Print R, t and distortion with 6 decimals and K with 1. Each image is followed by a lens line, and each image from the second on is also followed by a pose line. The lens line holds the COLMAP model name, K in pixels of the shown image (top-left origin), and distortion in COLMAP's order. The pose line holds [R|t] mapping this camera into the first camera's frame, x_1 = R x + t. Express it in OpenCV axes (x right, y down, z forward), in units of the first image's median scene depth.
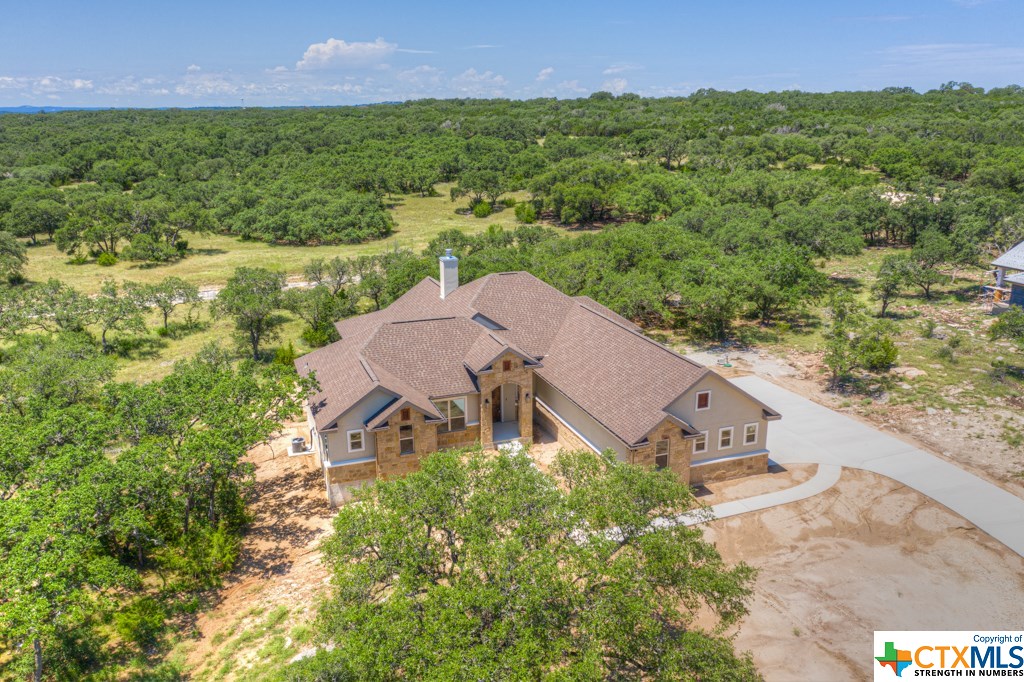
lens RADIAL K [[809.8, 0, 514.2], [0, 809.8, 342.4], [0, 0, 1]] dist [-0.003902, 0.003763]
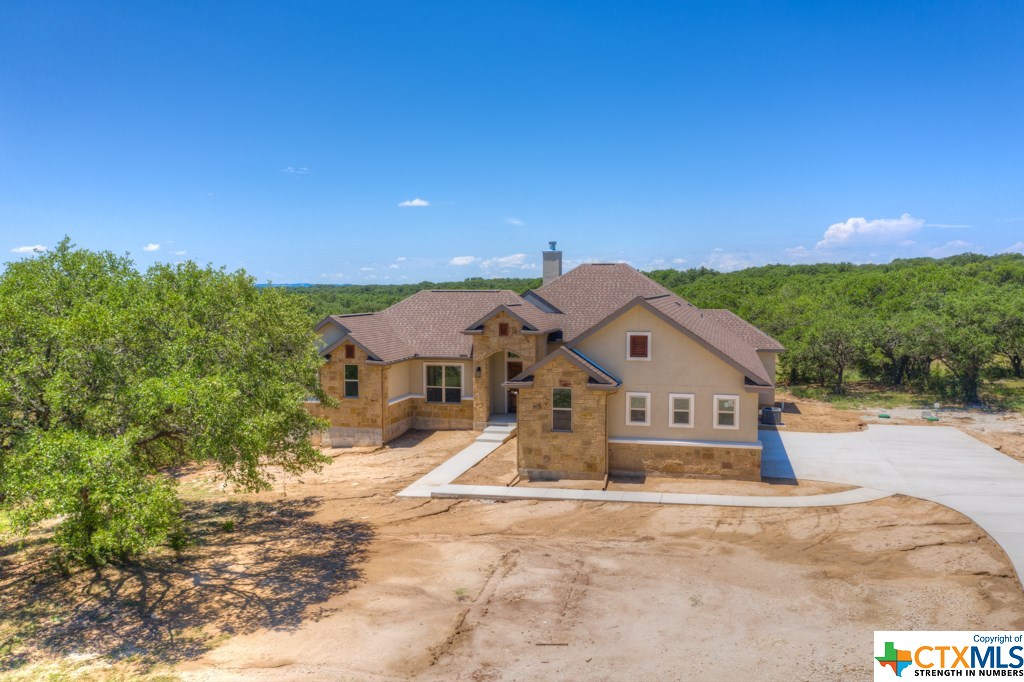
lens RADIAL K [[809.8, 0, 516.8], [0, 809.8, 341.8], [0, 0, 1]] dist [-0.003902, 0.003763]
pose [[0.825810, 0.041593, -0.562412, 0.337875], [-0.158760, 0.974089, -0.161075, 0.123825], [0.541140, 0.222306, 0.811016, 0.227645]]
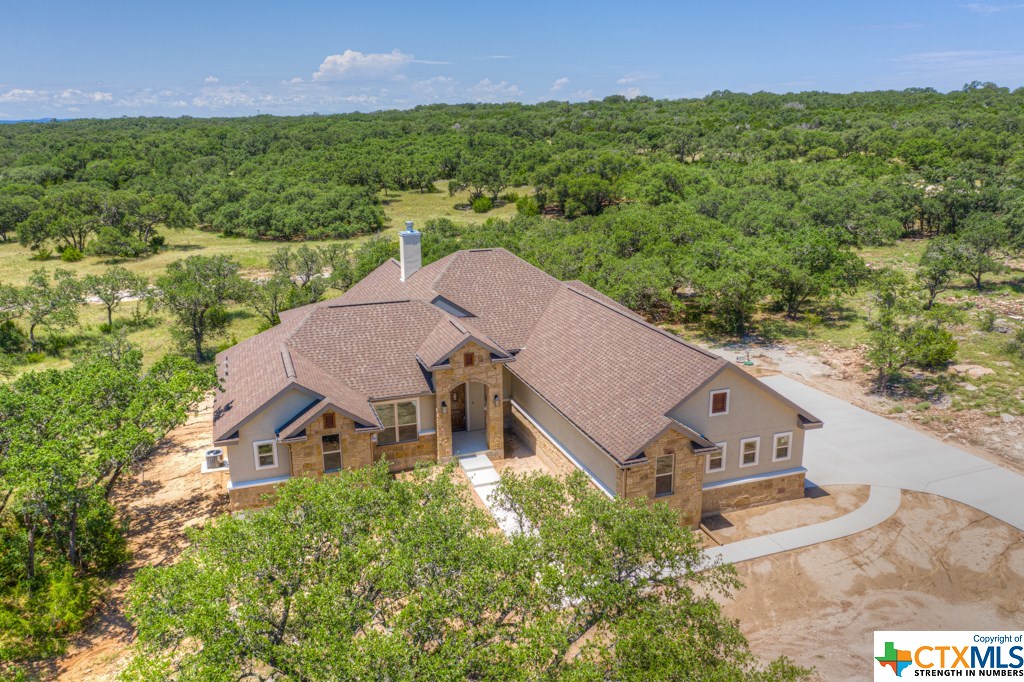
lens RADIAL K [[809.8, 0, 513.1], [0, 809.8, 340.3], [0, 0, 1]] dist [-0.003902, 0.003763]
pose [[0.999792, -0.000974, -0.020375, 0.035063], [0.000688, 0.999901, -0.014055, 0.015089], [0.020387, 0.014038, 0.999694, 0.149551]]
